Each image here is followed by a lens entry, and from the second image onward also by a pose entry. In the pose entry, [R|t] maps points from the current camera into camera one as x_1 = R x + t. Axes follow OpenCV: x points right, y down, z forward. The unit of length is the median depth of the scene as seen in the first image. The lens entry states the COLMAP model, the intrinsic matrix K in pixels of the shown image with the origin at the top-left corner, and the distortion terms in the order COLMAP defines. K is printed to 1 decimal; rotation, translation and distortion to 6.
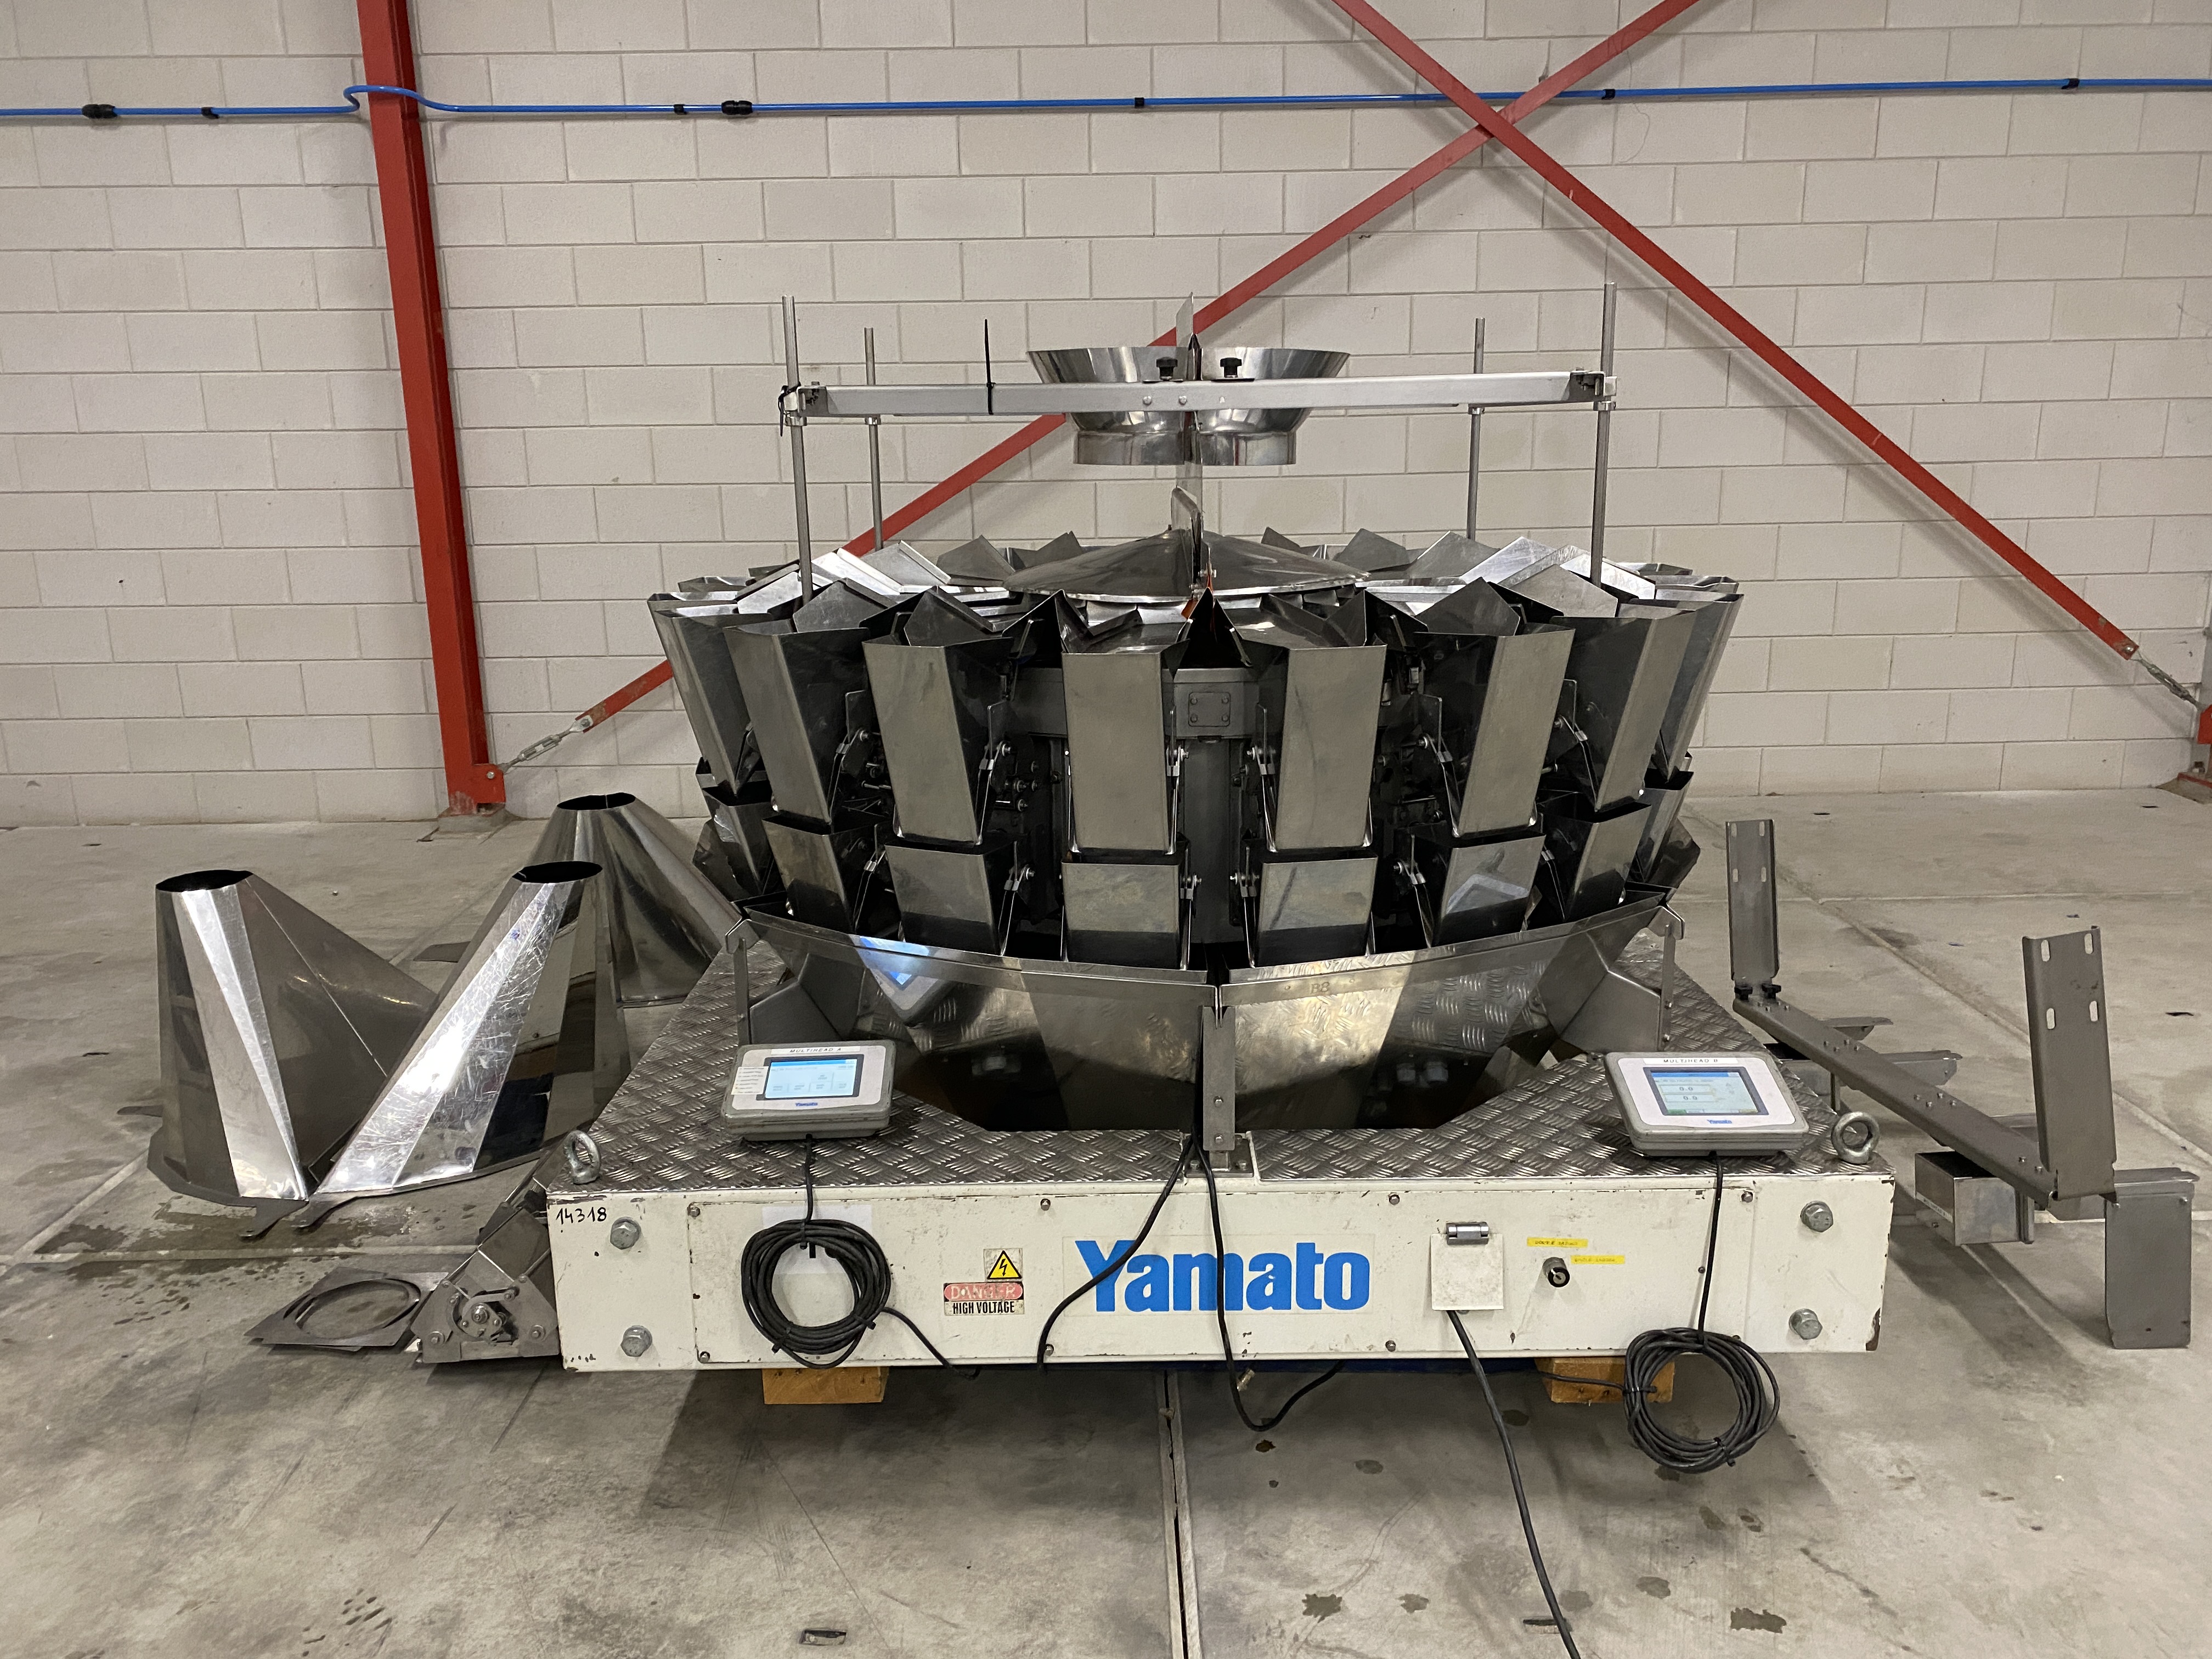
lens RADIAL K [[1695.4, 0, 1122.1], [0, 1695.4, 810.6], [0, 0, 1]] dist [0.007105, 0.000992]
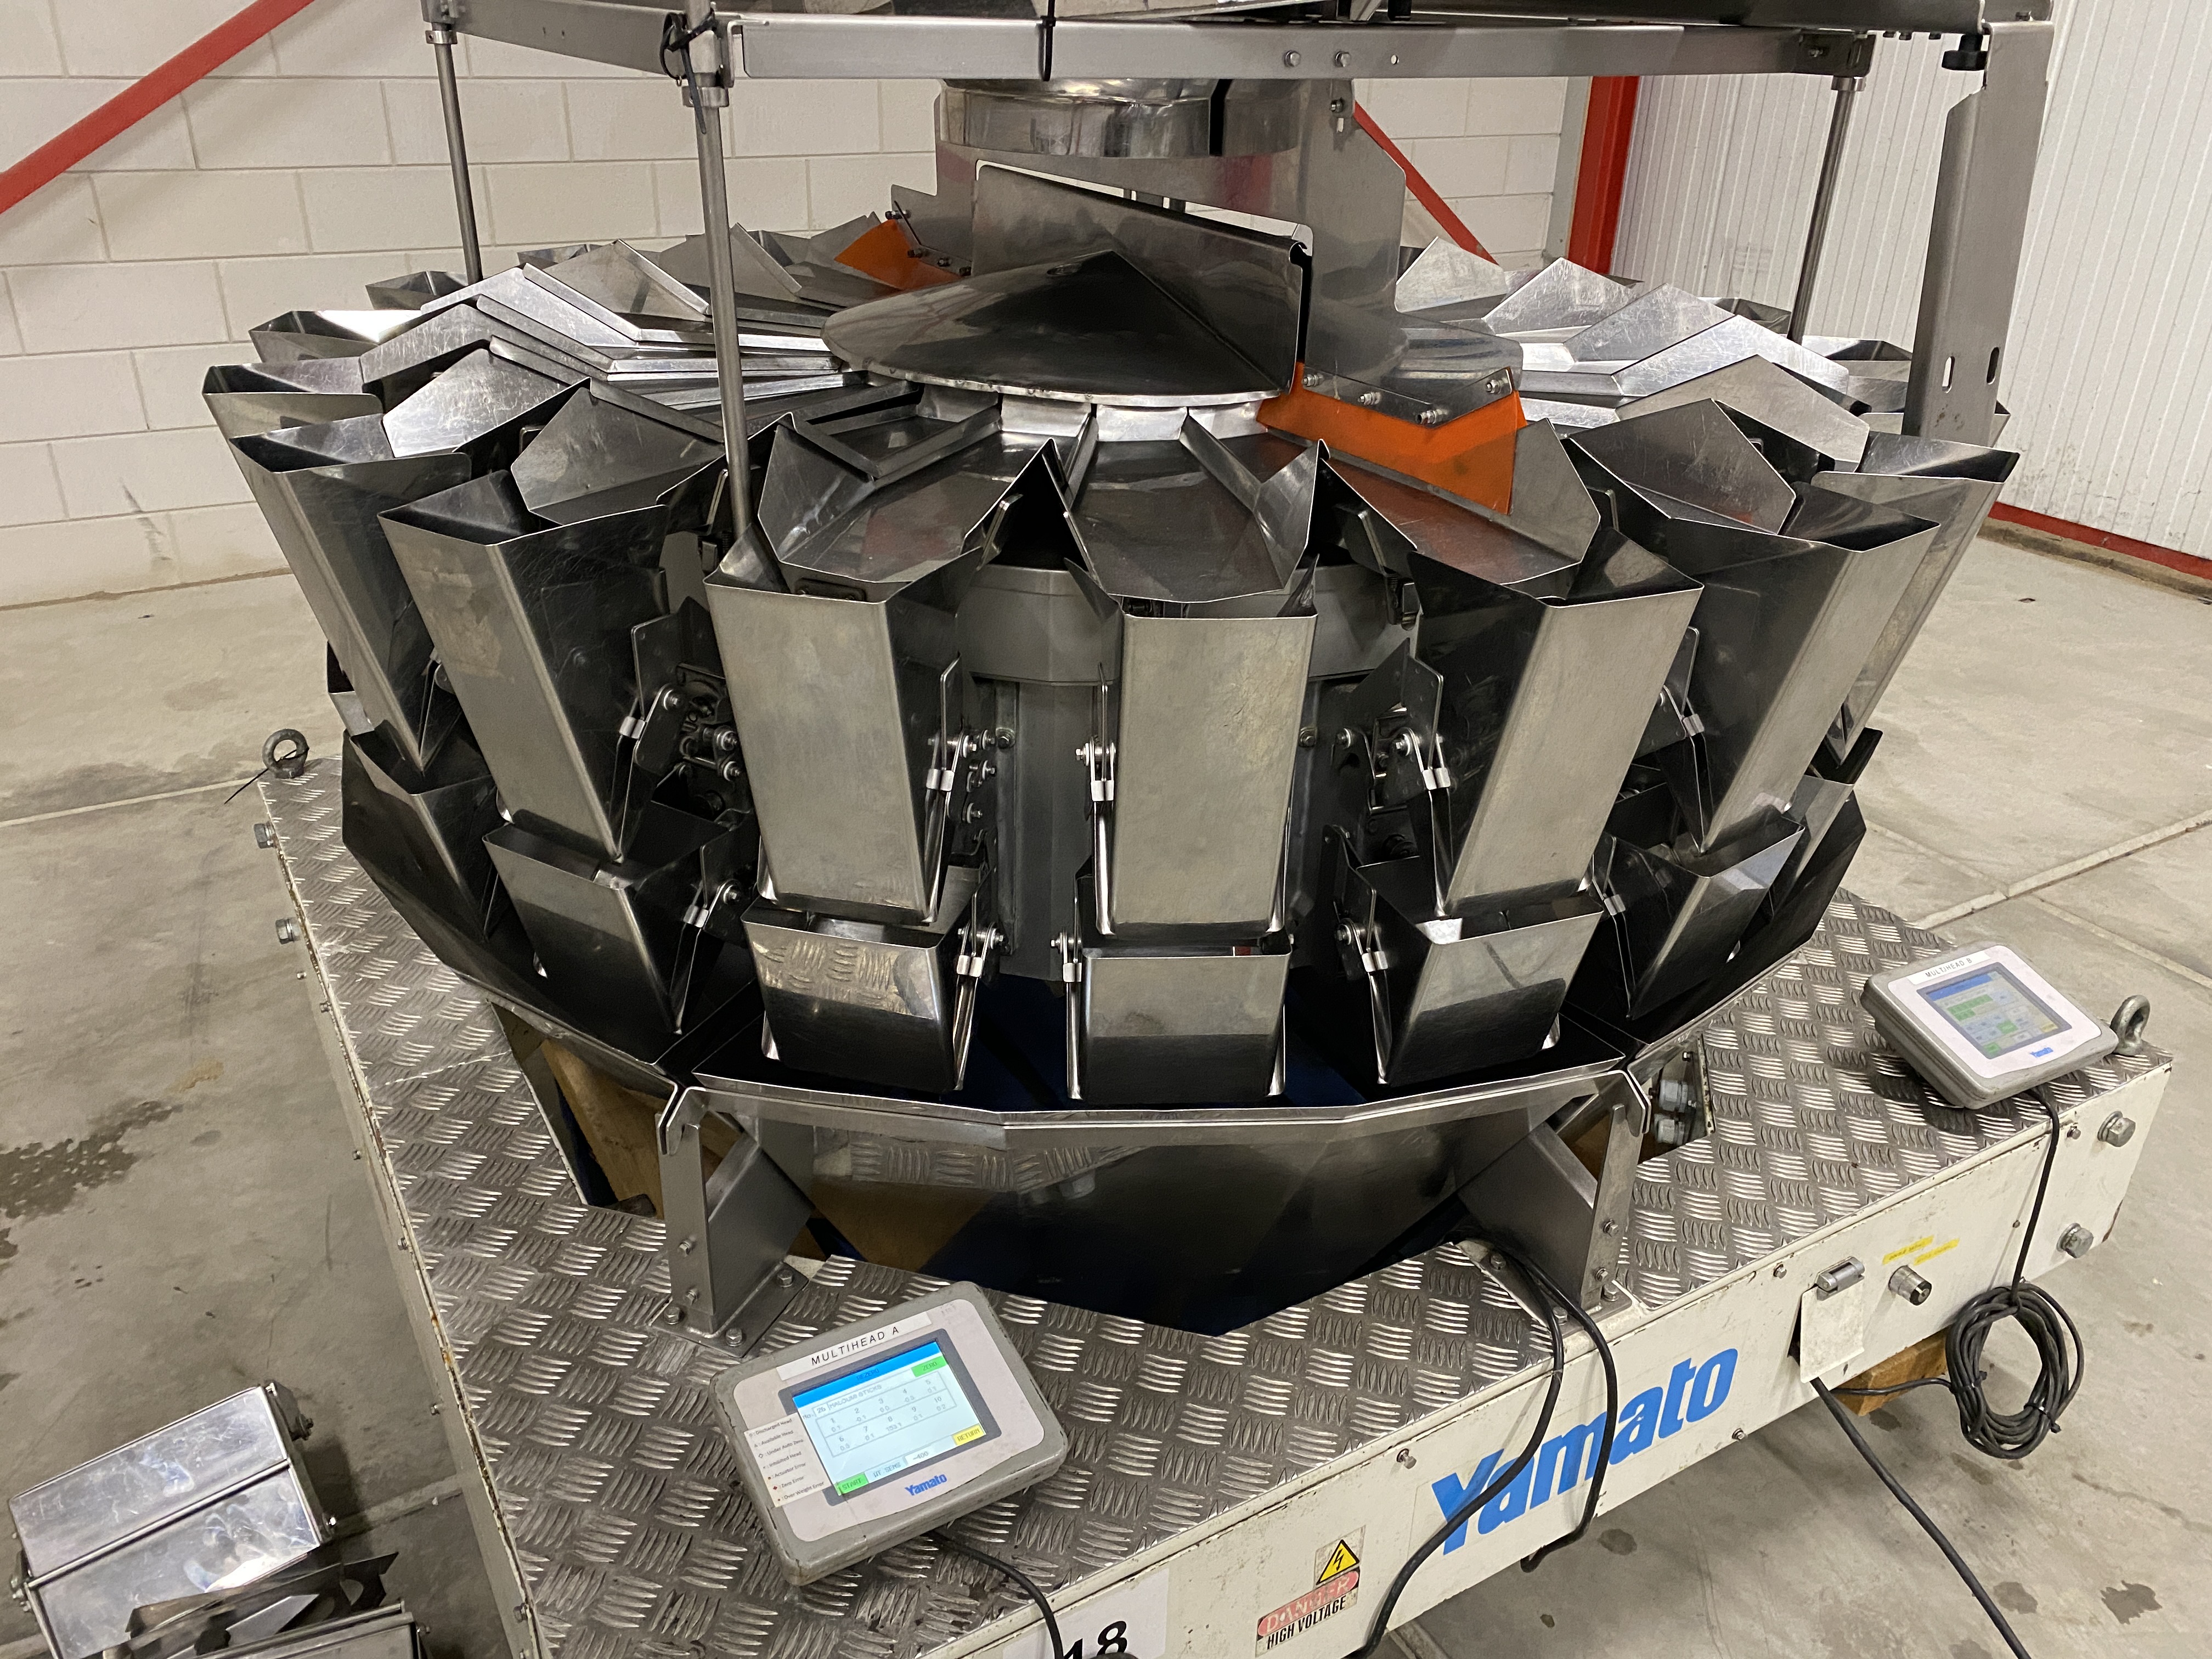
lens RADIAL K [[1695.4, 0, 1113.8], [0, 1695.4, 803.0], [0, 0, 1]] dist [0.007105, 0.000992]
pose [[0.862411, -0.188071, 0.469976, -0.377373], [0.074527, 0.965477, 0.249599, -0.162039], [-0.500693, -0.180231, 0.846654, 0.545786]]
